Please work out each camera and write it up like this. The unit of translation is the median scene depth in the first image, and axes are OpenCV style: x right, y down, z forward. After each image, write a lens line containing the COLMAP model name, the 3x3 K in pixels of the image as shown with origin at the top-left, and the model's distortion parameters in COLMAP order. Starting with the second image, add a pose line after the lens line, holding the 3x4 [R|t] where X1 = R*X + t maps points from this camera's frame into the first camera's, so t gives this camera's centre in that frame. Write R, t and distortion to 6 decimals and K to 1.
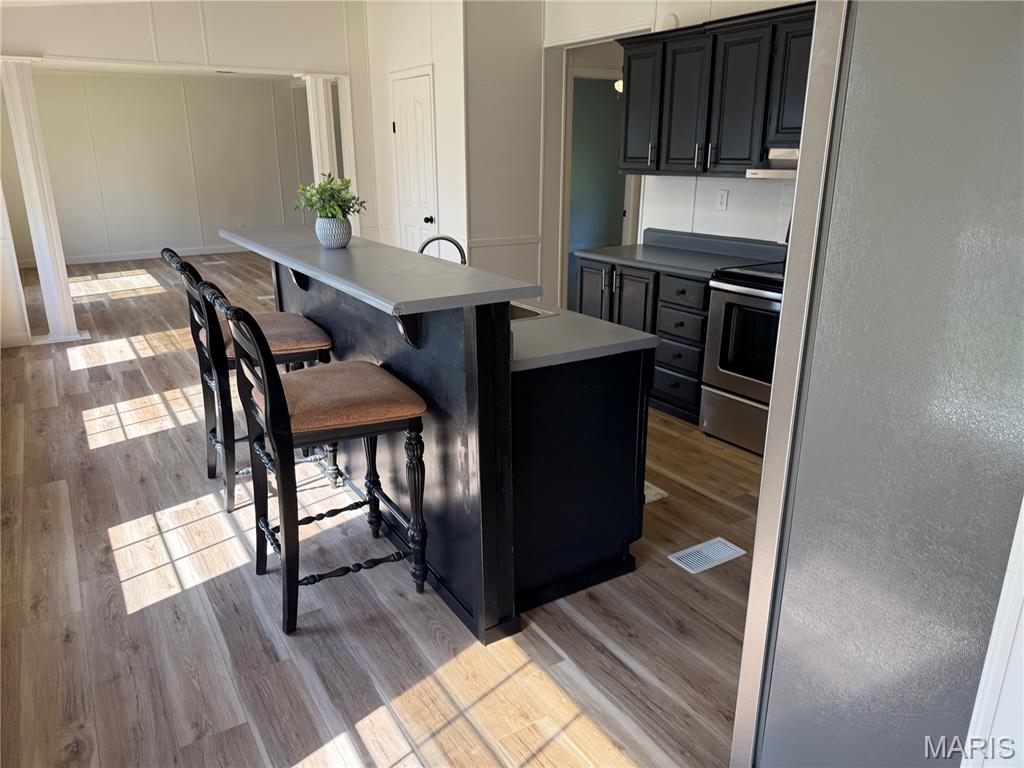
lens RADIAL K [[752.5, 0, 506.3], [0, 752.5, 387.3], [0, 0, 1]] dist [0.105545, -0.182363]
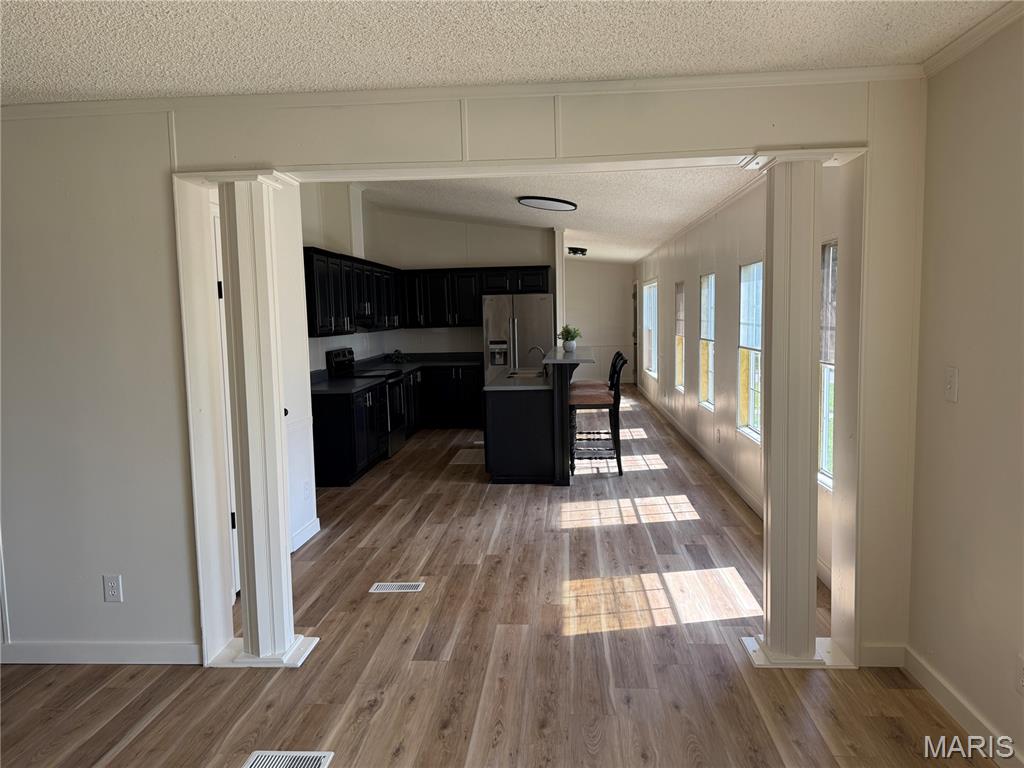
lens RADIAL K [[708.4, 0, 517.1], [0, 708.4, 386.6], [0, 0, 1]] dist [0.066461, -0.091509]
pose [[-0.816718, -0.040027, 0.575647, -1.265480], [0.193751, 0.920653, 0.338907, -0.796503], [-0.543536, 0.388324, -0.744159, 2.527909]]
